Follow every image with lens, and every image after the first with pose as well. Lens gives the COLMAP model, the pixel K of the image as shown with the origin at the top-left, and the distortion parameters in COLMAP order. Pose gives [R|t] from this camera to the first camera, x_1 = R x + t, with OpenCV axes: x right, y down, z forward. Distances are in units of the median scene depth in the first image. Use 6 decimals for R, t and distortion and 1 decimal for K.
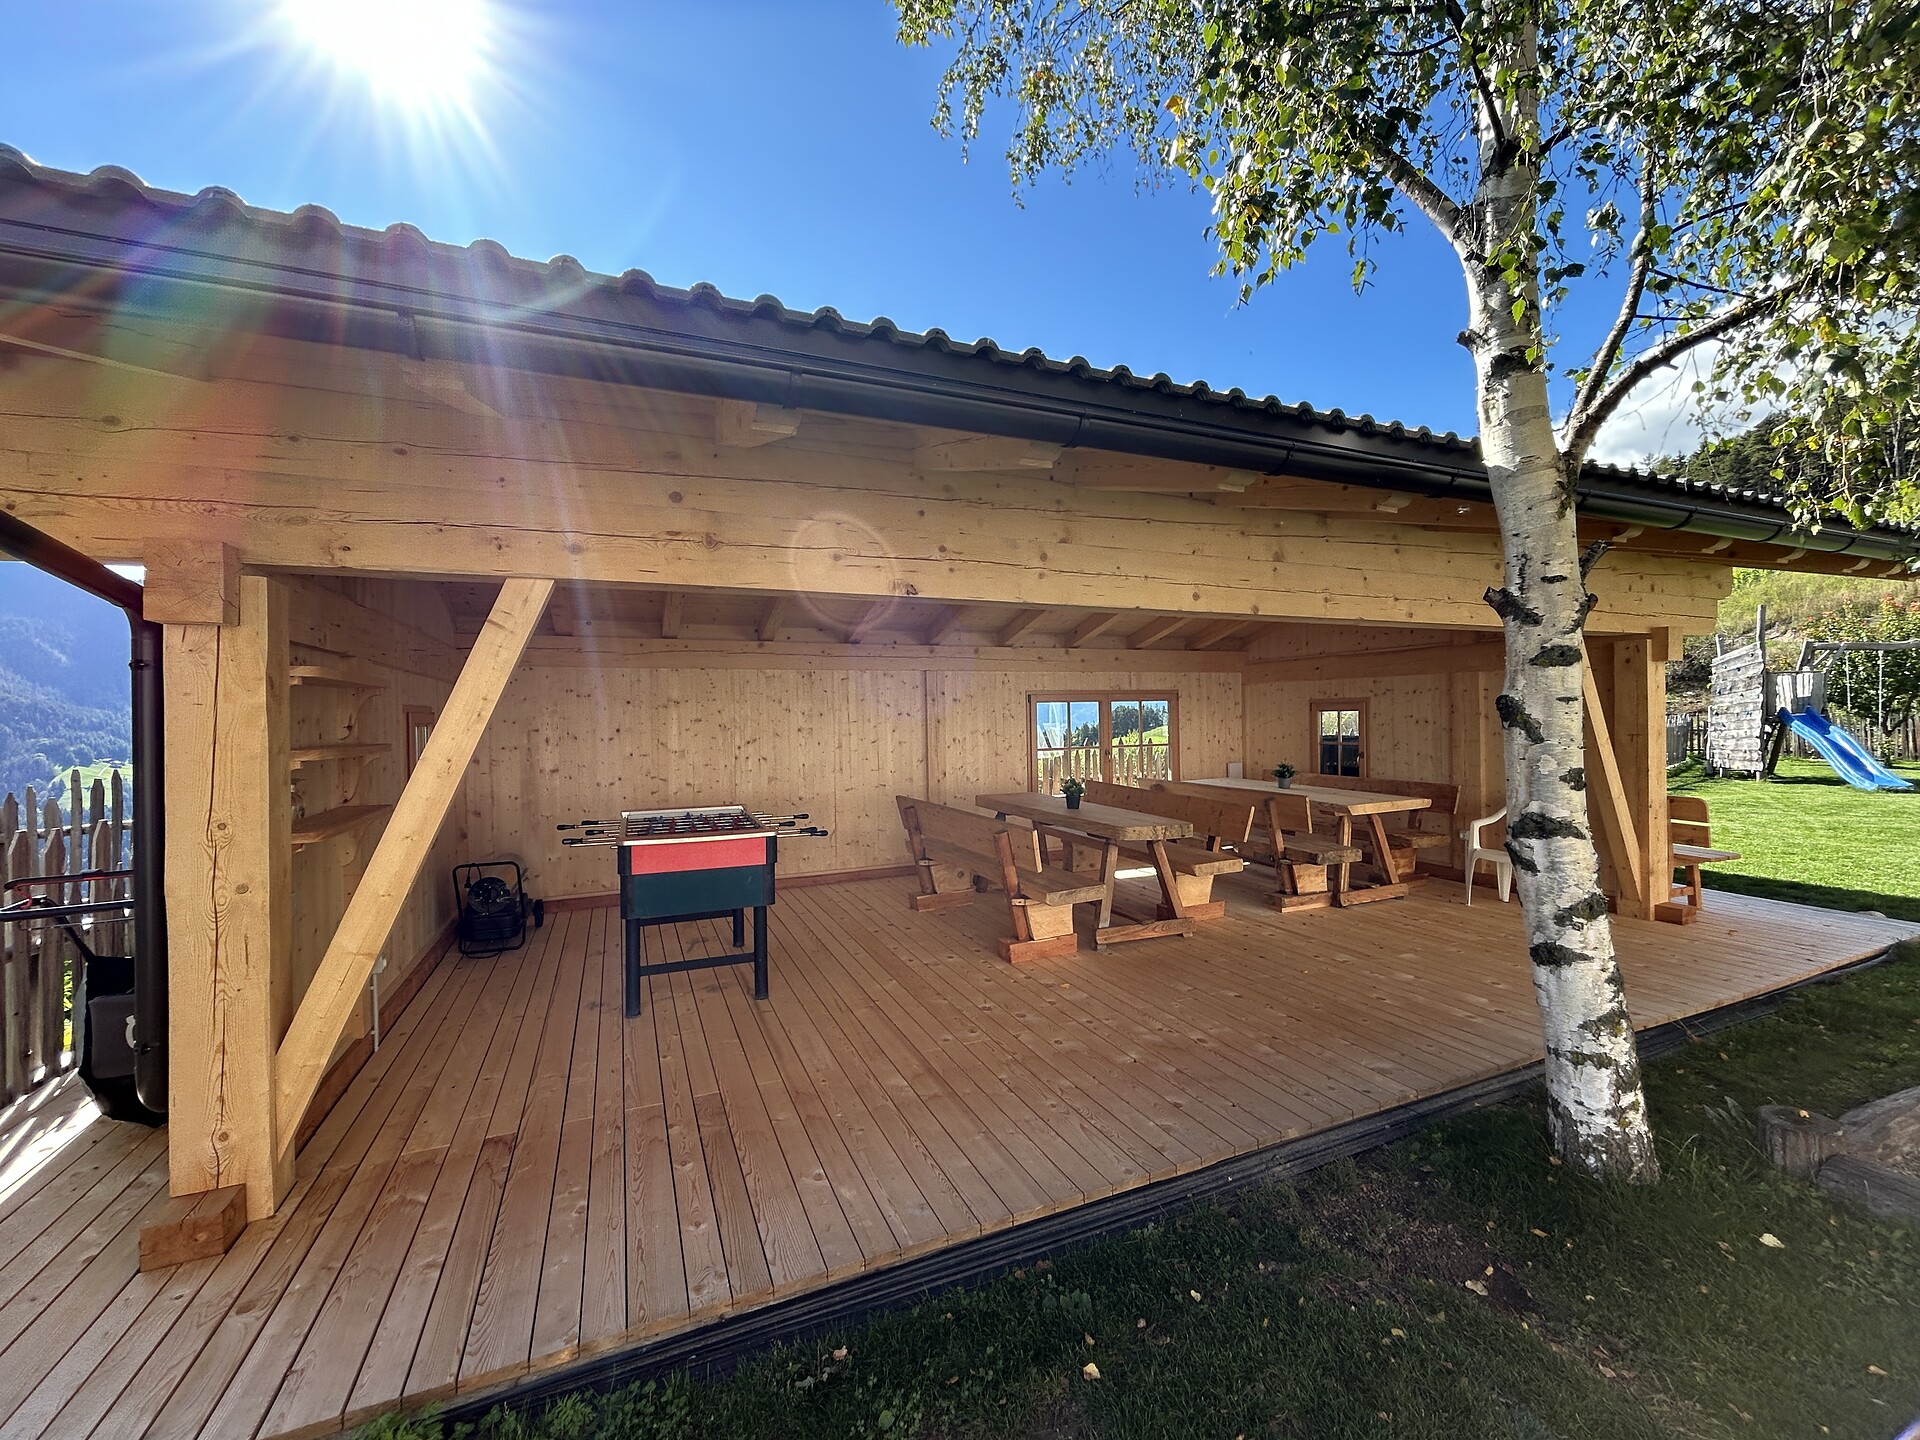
lens RADIAL K [[775.5, 0, 959.2], [0, 775.5, 718.7], [0, 0, 1]] dist [0.001214, -0.000579]
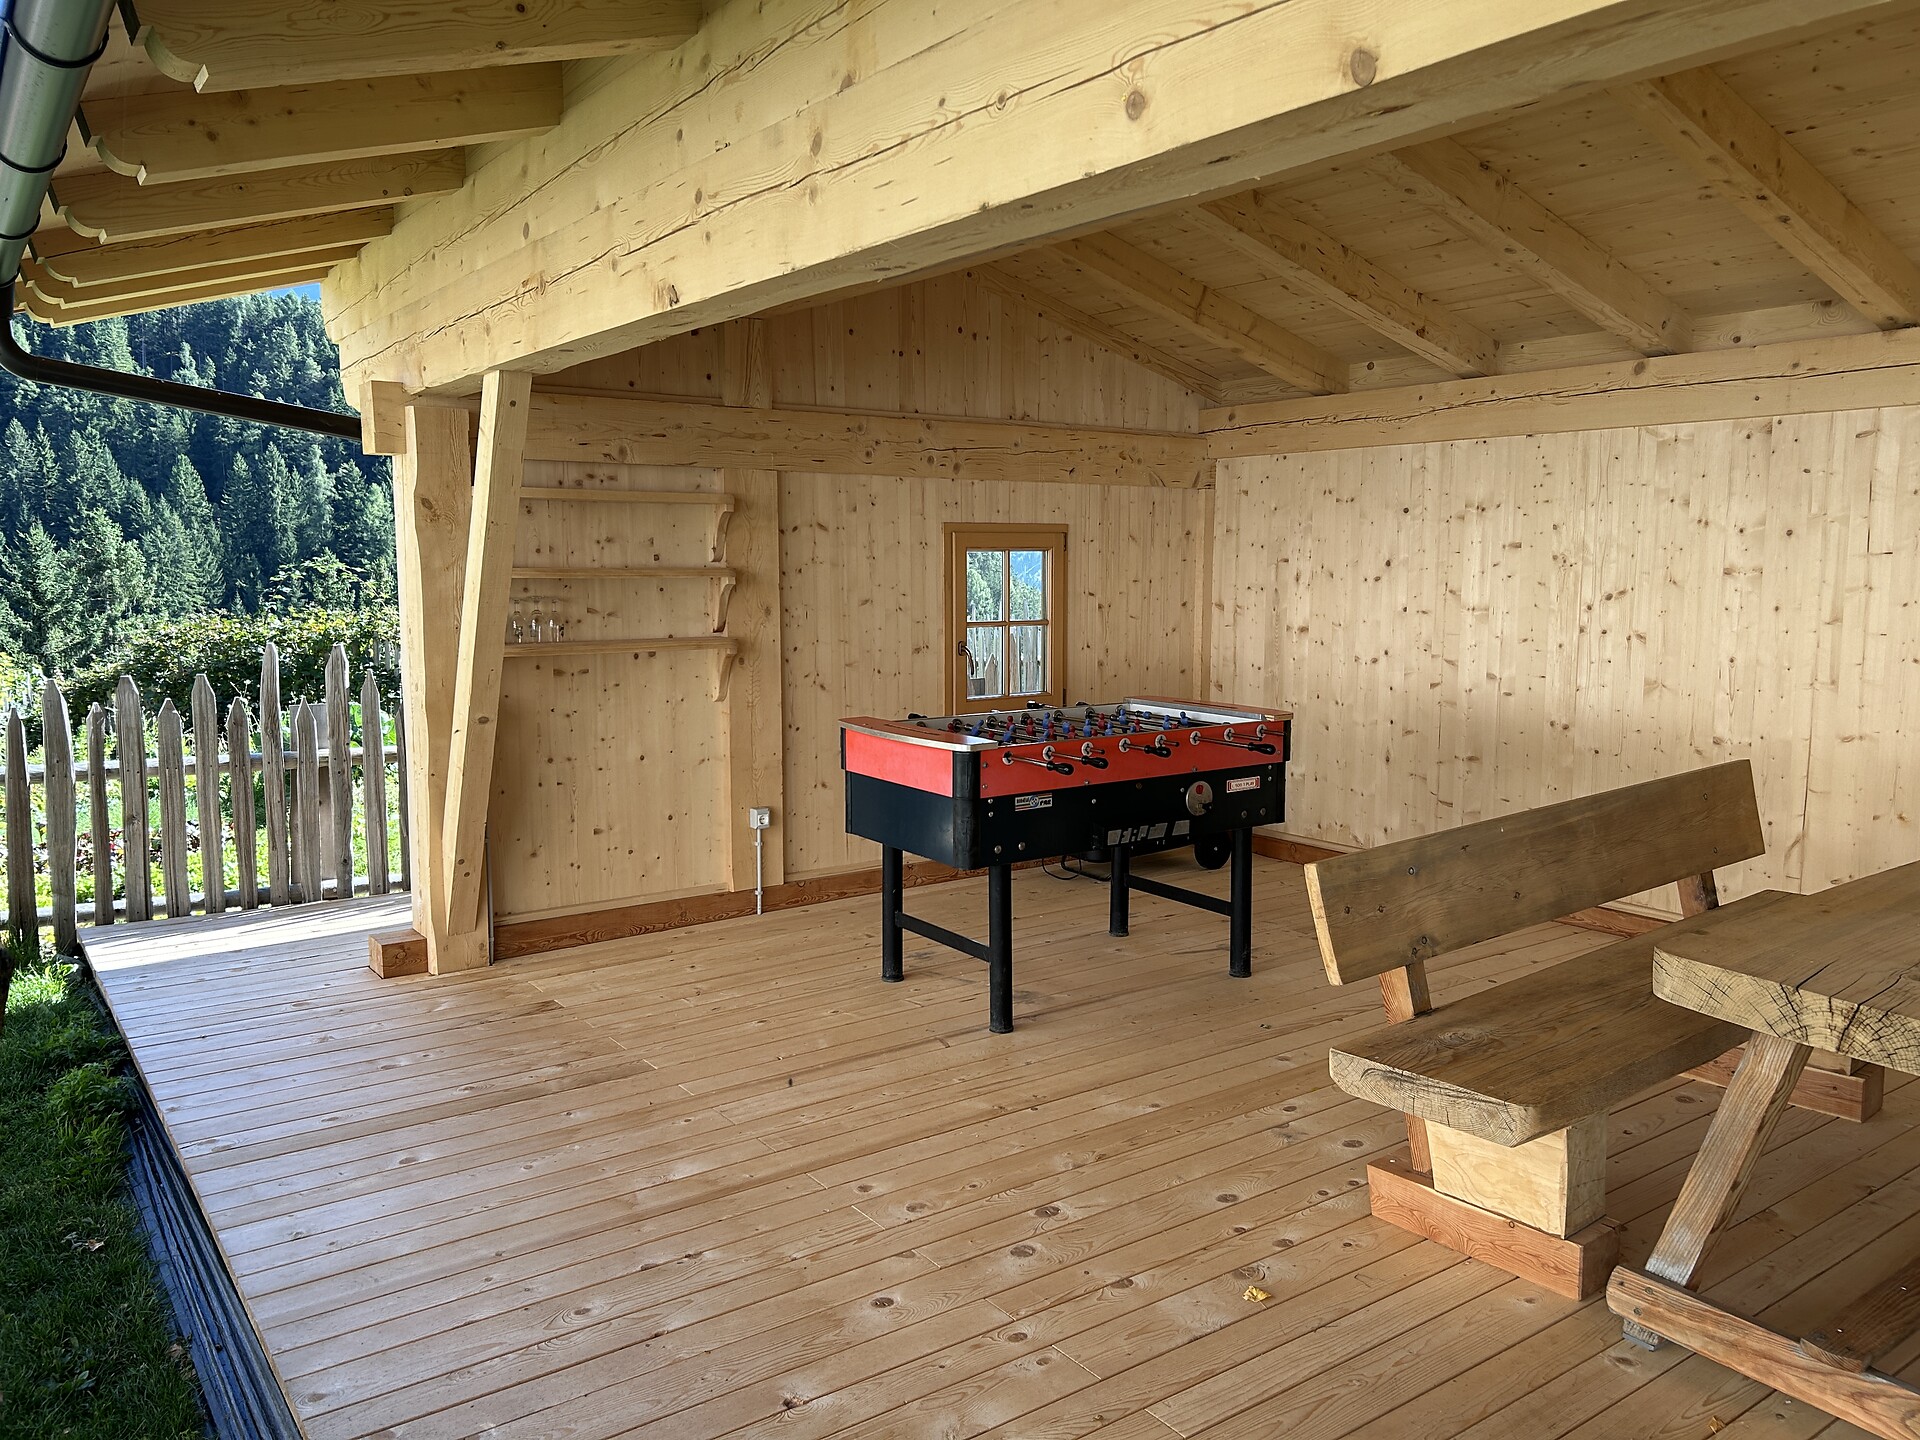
lens RADIAL K [[1436.4, 0, 969.6], [0, 1436.4, 728.9], [0, 0, 1]] dist [0.052104, -0.062376]
pose [[0.215179, 0.131441, -0.967689, 0.796445], [-0.005027, 0.991037, 0.133494, -0.005696], [0.976562, -0.023860, 0.213912, 0.805194]]
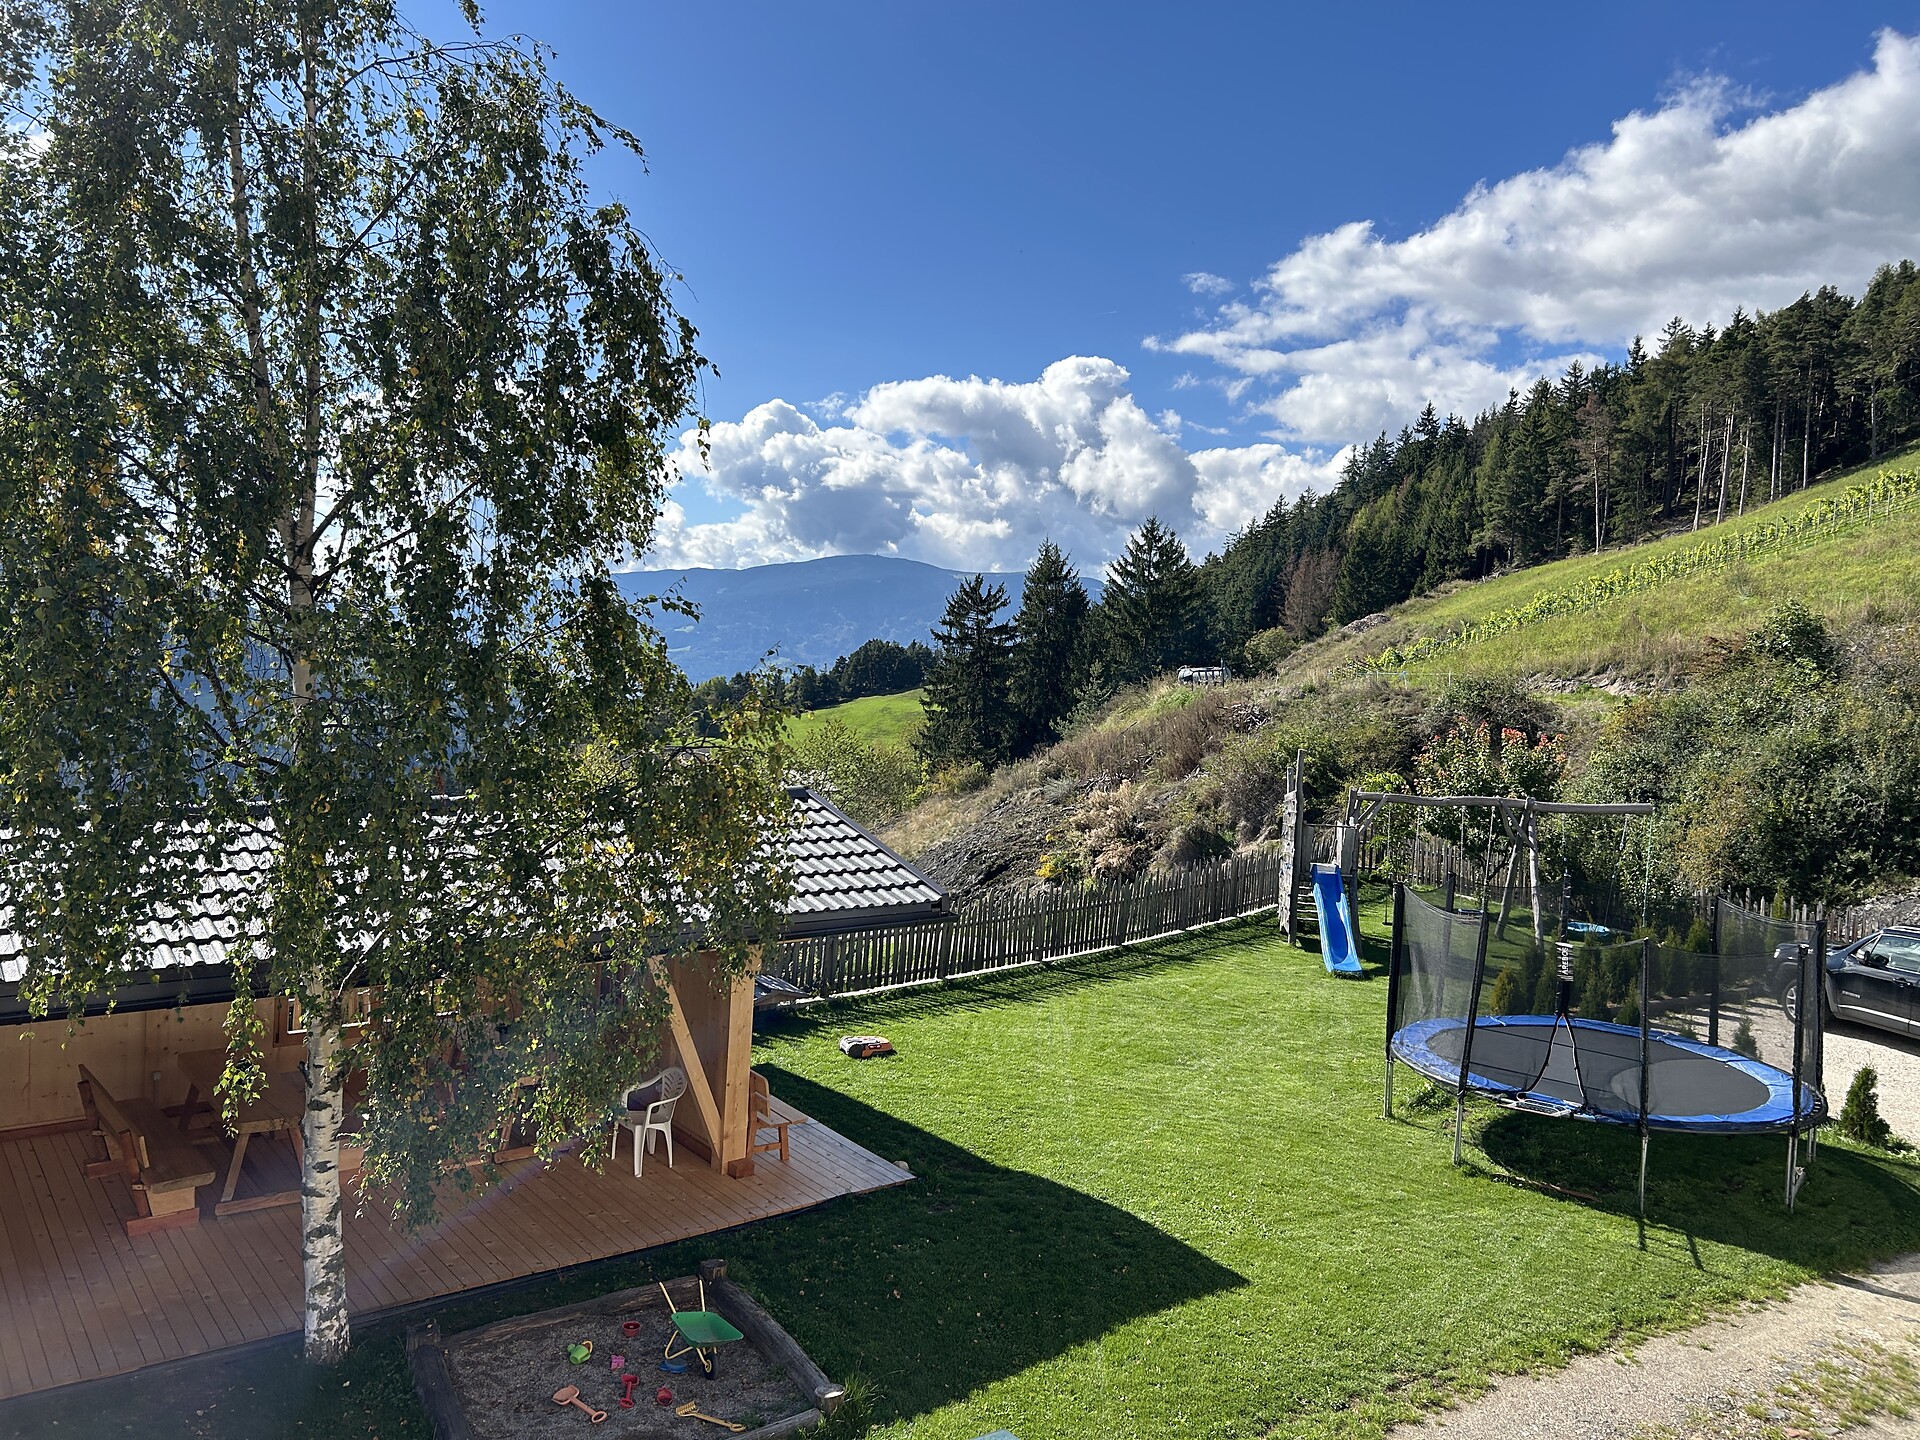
lens RADIAL K [[1425.5, 0, 962.1], [0, 1425.5, 676.0], [0, 0, 1]] dist [0.072259, -0.088131]
pose [[0.964941, 0.062310, 0.254962, 0.845385], [-0.067551, 0.997646, 0.011841, -0.829669], [-0.253624, -0.028649, 0.966879, -1.849565]]
